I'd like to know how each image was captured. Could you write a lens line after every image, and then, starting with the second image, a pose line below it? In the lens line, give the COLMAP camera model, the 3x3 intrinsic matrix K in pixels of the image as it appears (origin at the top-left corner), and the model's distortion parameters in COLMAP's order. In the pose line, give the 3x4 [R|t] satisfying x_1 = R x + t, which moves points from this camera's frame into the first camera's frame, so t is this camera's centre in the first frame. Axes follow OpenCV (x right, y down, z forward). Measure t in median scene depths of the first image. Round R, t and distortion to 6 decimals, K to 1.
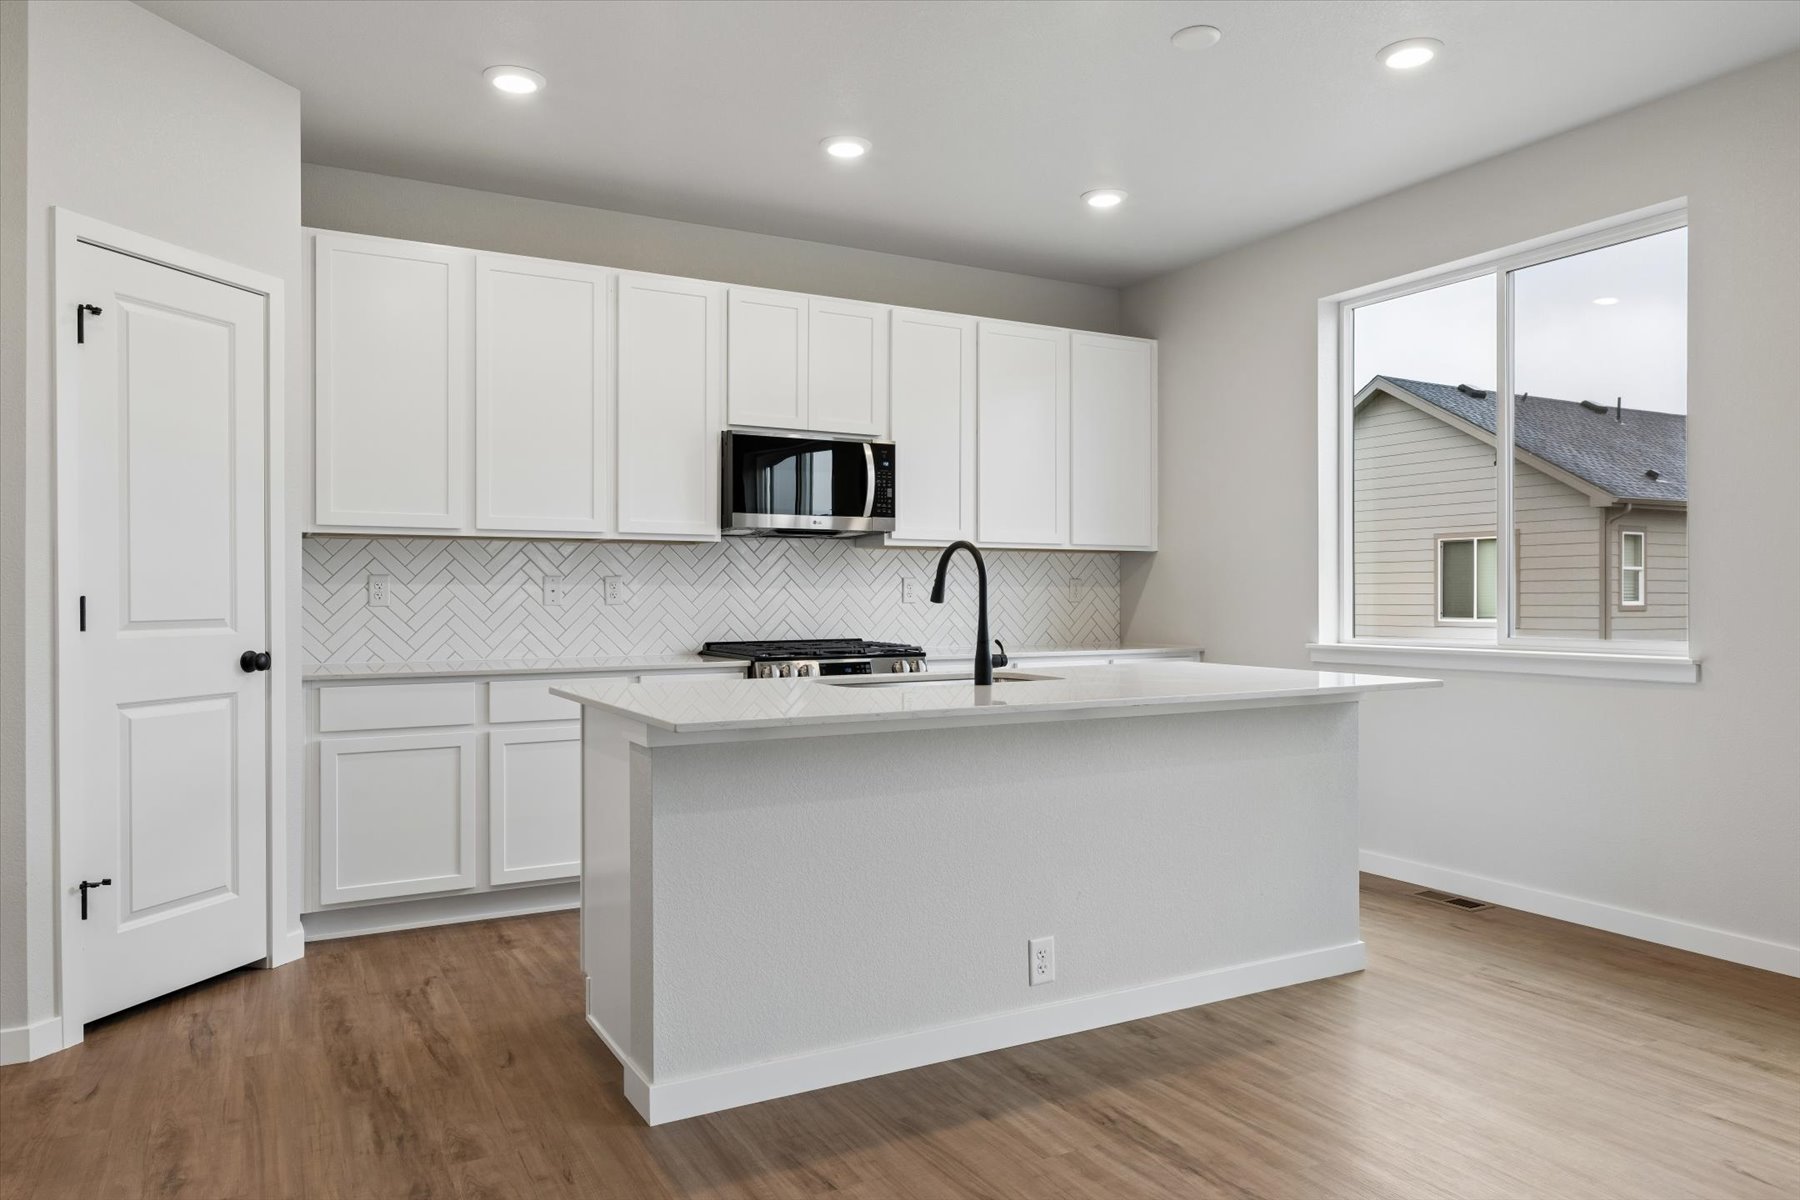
lens RADIAL K [[1206.8, 0, 904.8], [0, 1206.8, 598.0], [0, 0, 1]] dist [0.000663, 0.005603]
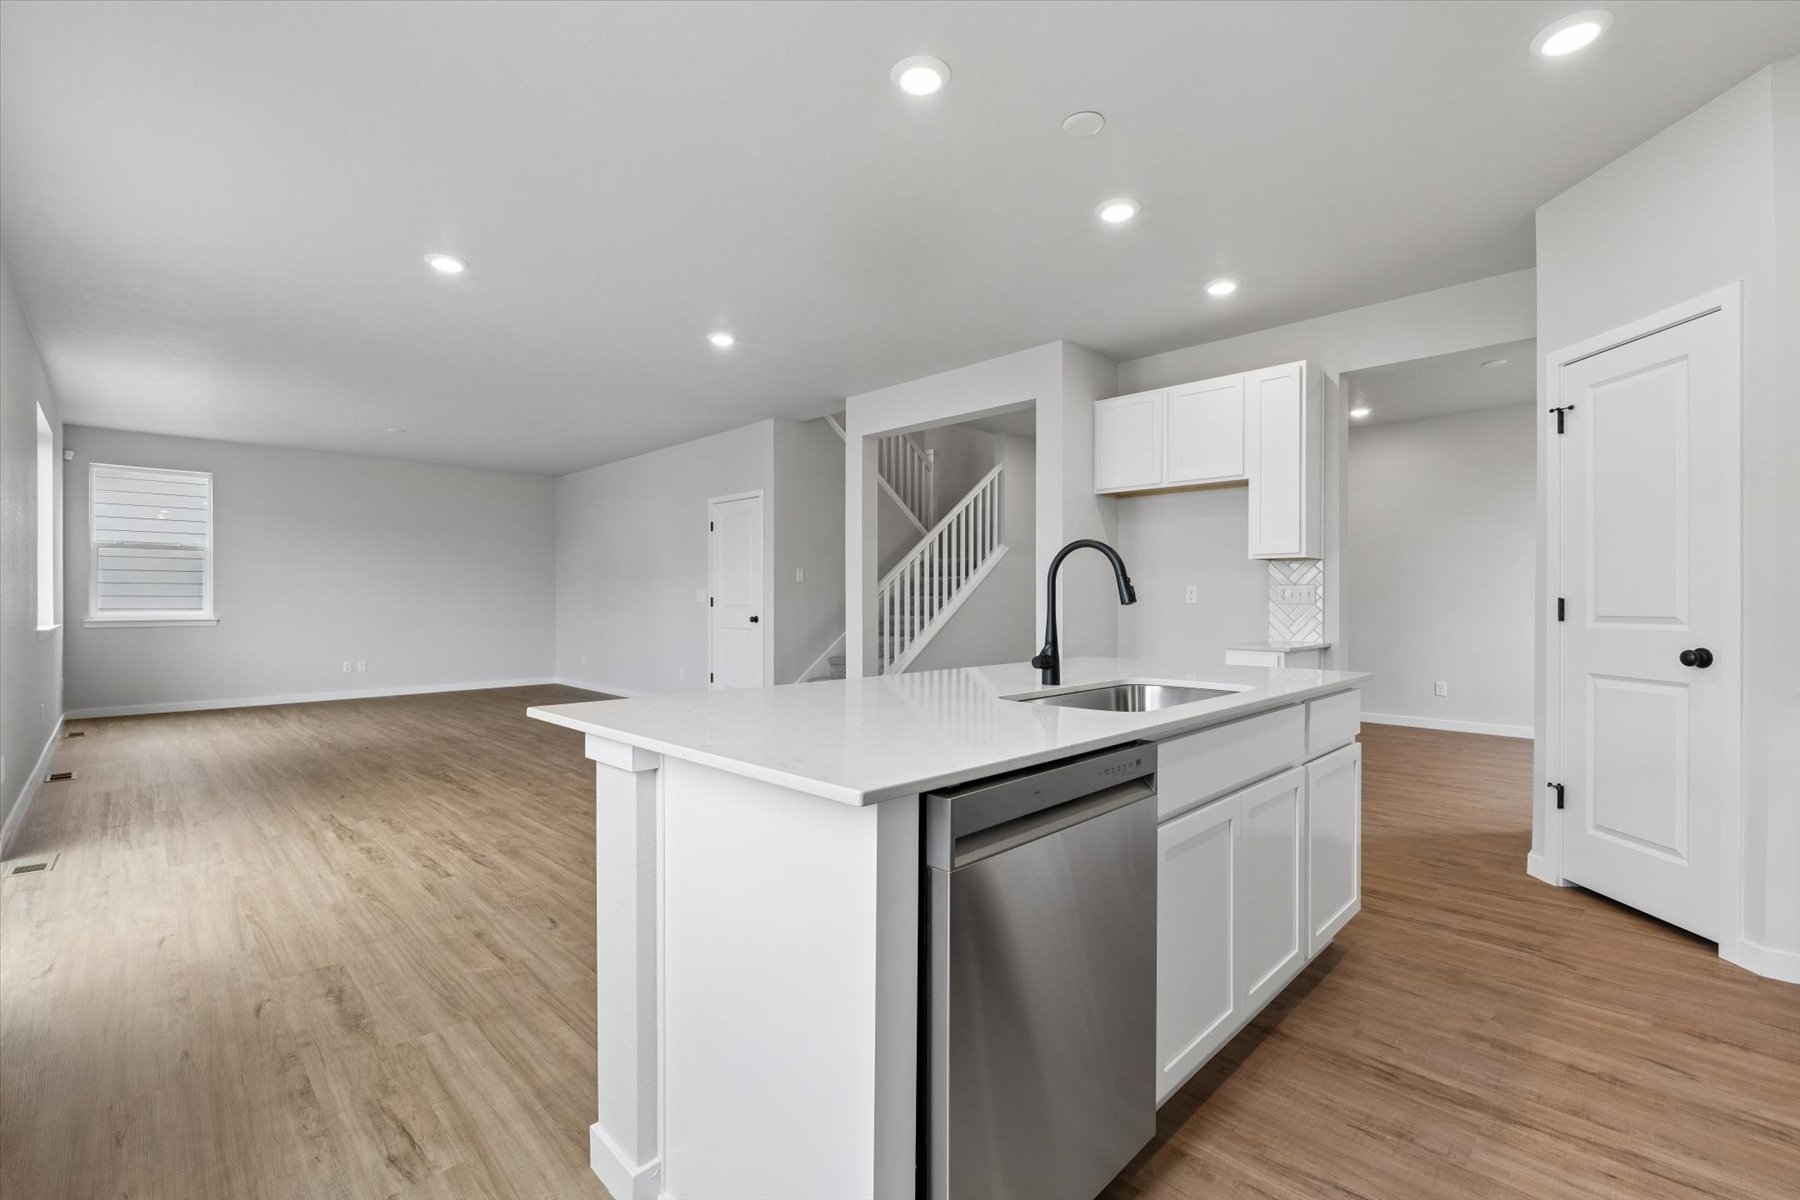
lens RADIAL K [[780.3, 0, 903.7], [0, 780.3, 599.5], [0, 0, 1]] dist [-0.002434, 0.000635]
pose [[-0.961314, 0.001914, -0.275448, 0.292489], [0.001445, 0.999997, 0.001905, -0.001722], [0.275451, 0.001434, -0.961314, 1.278412]]
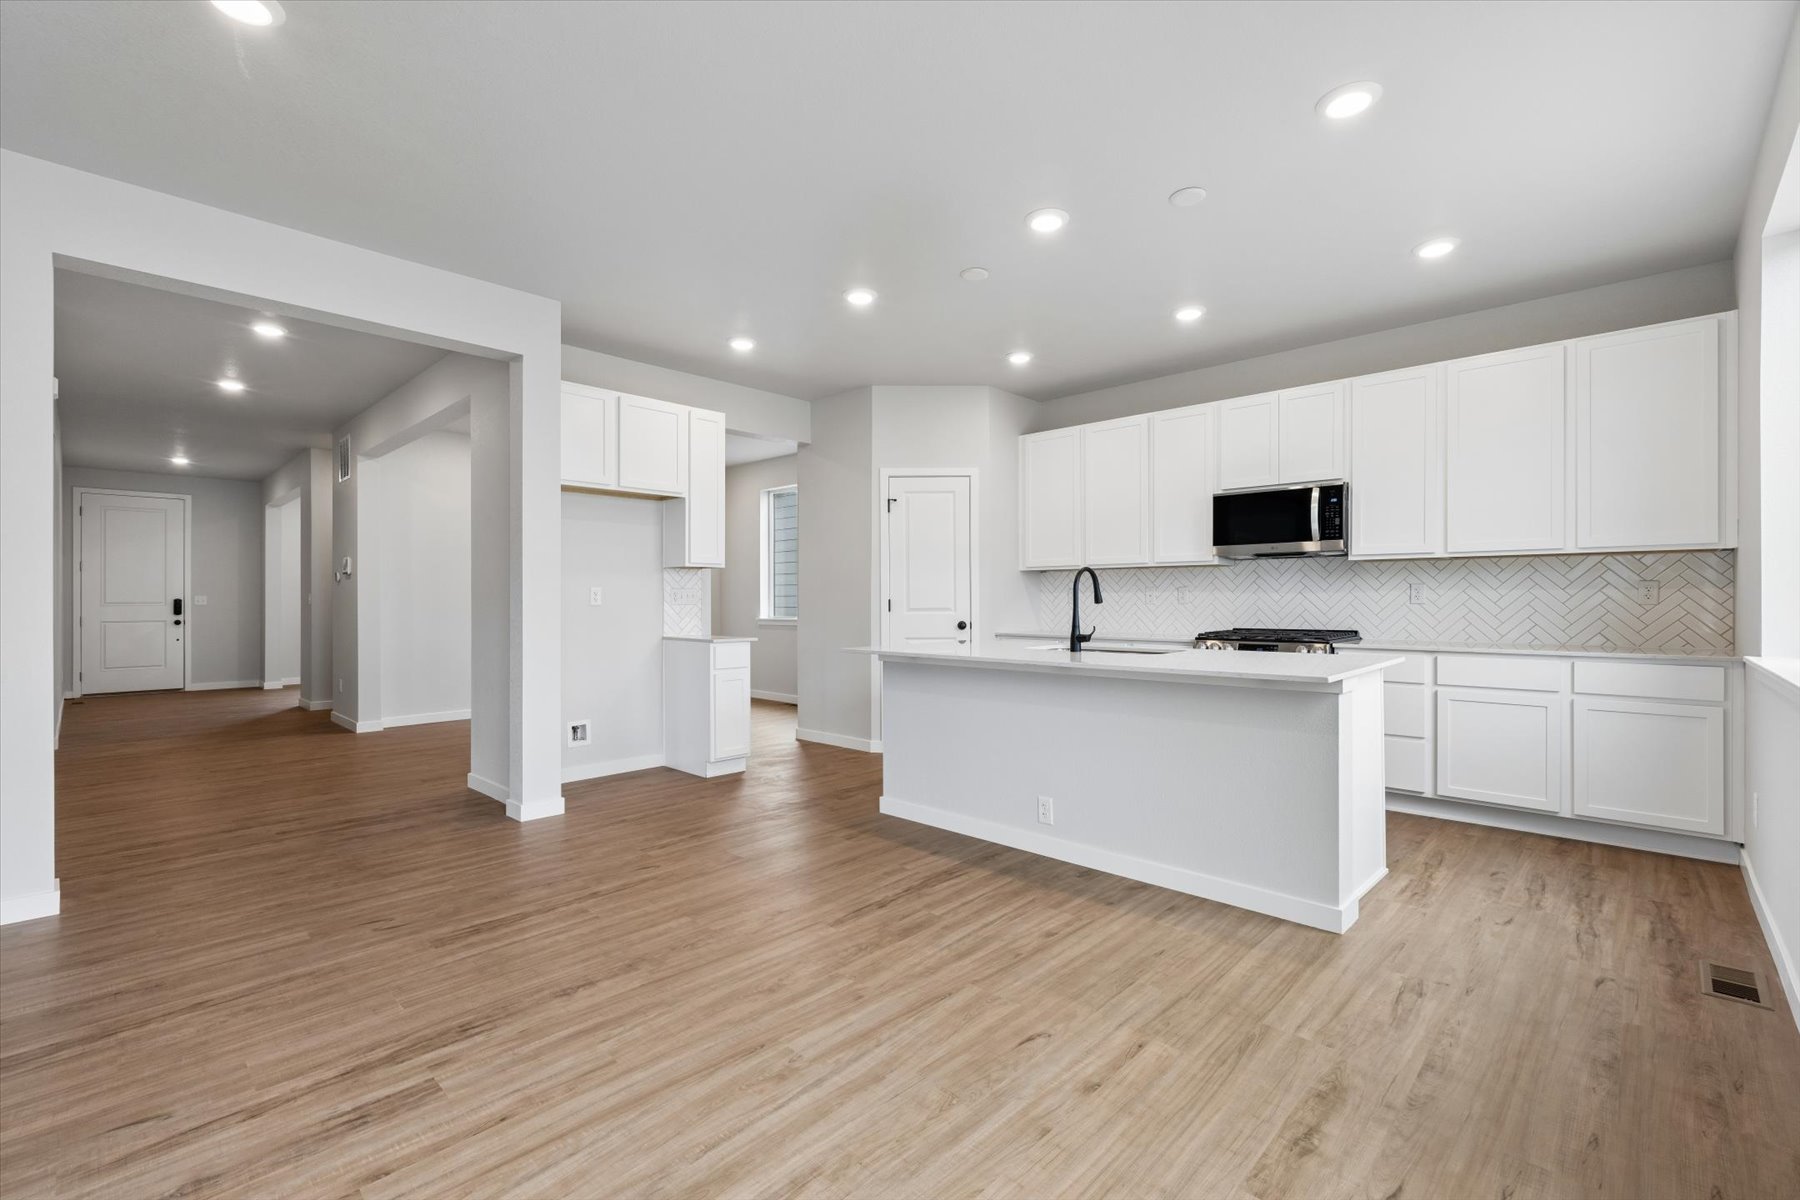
lens RADIAL K [[780.3, 0, 899.5], [0, 780.3, 604.5], [0, 0, 1]] dist [-0.002434, 0.000635]
pose [[0.295266, 0.006836, -0.955391, 0.831022], [0.001090, 0.999971, 0.007492, -0.002510], [0.955414, -0.003254, 0.295250, 0.349383]]
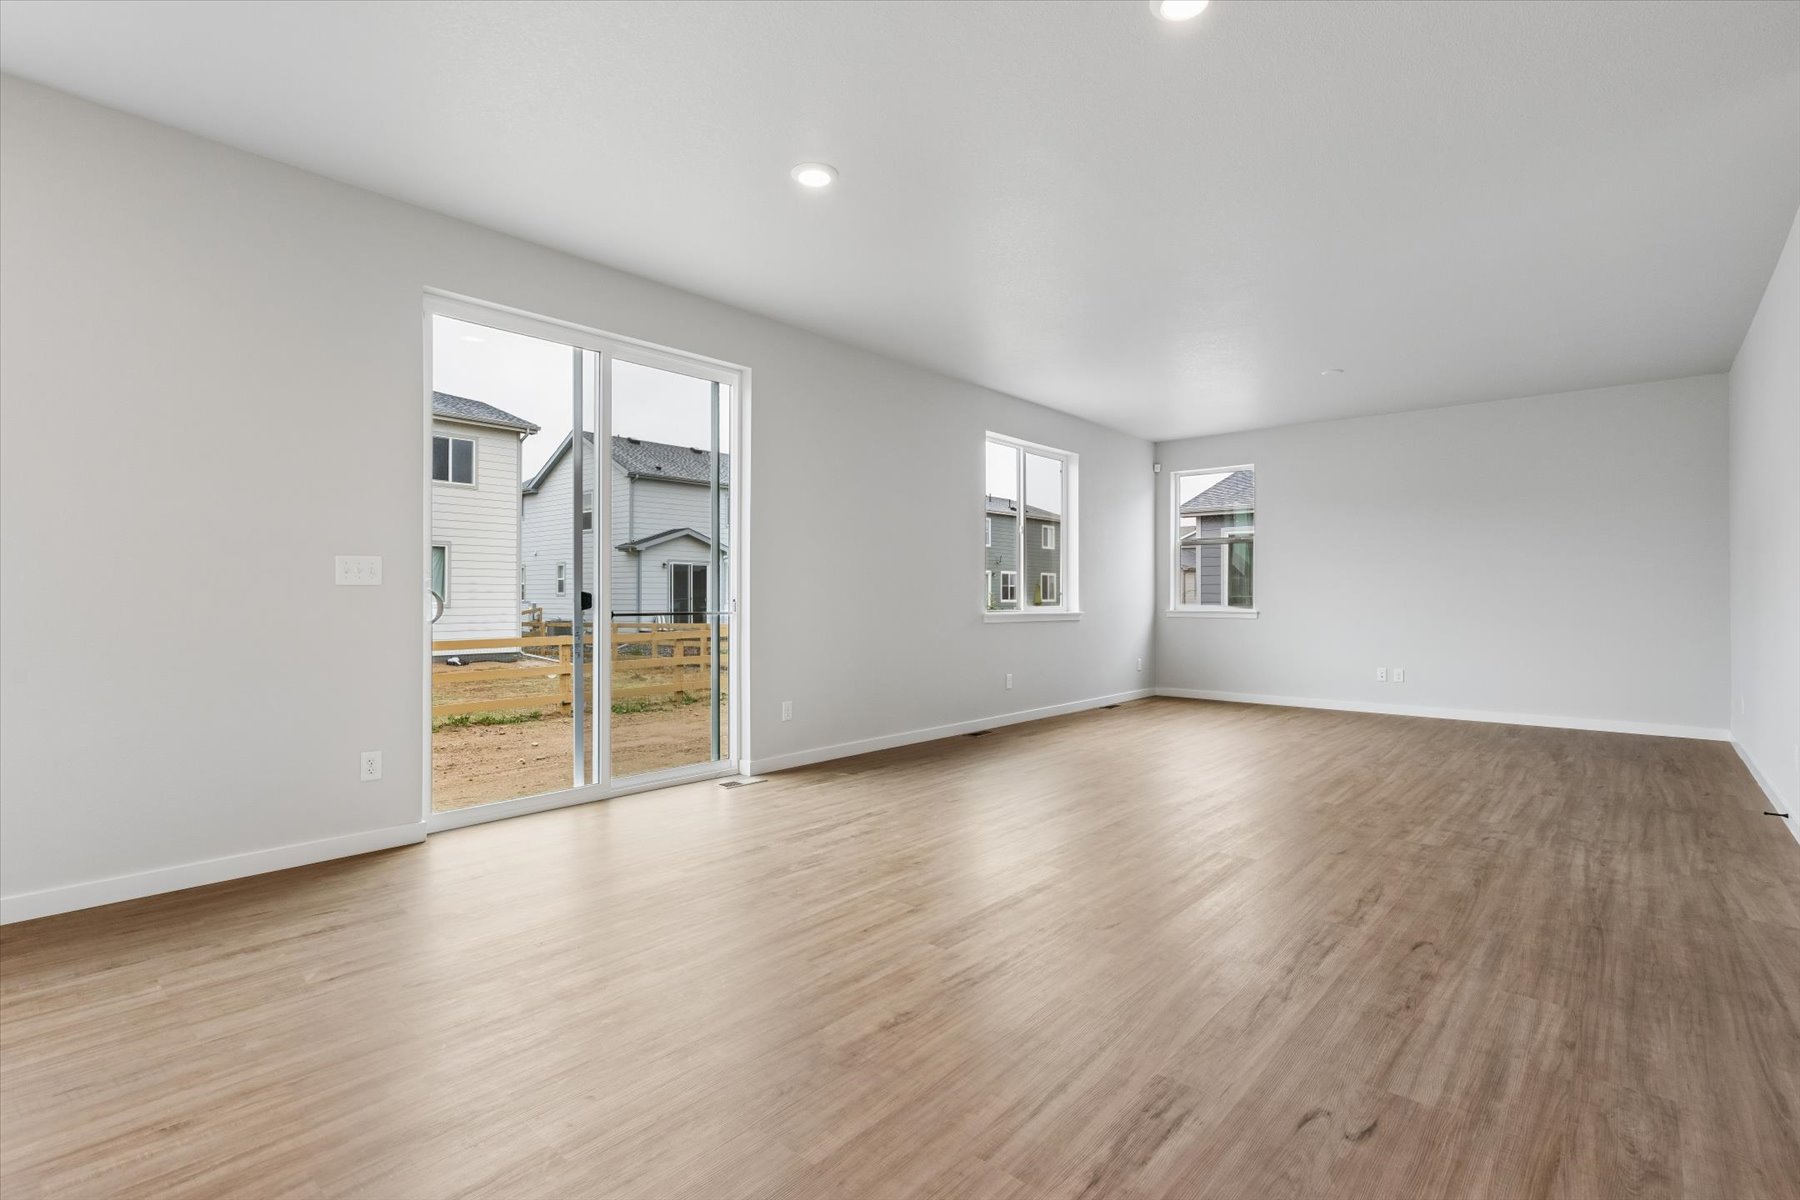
lens RADIAL K [[843.2, 0, 904.7], [0, 843.2, 602.0], [0, 0, 1]] dist [-0.011425, 0.000739]
pose [[-0.343568, -0.002839, 0.939123, -0.230497], [-0.000028, 0.999995, 0.003013, 0.017789], [-0.939128, 0.001009, -0.343567, 0.462112]]
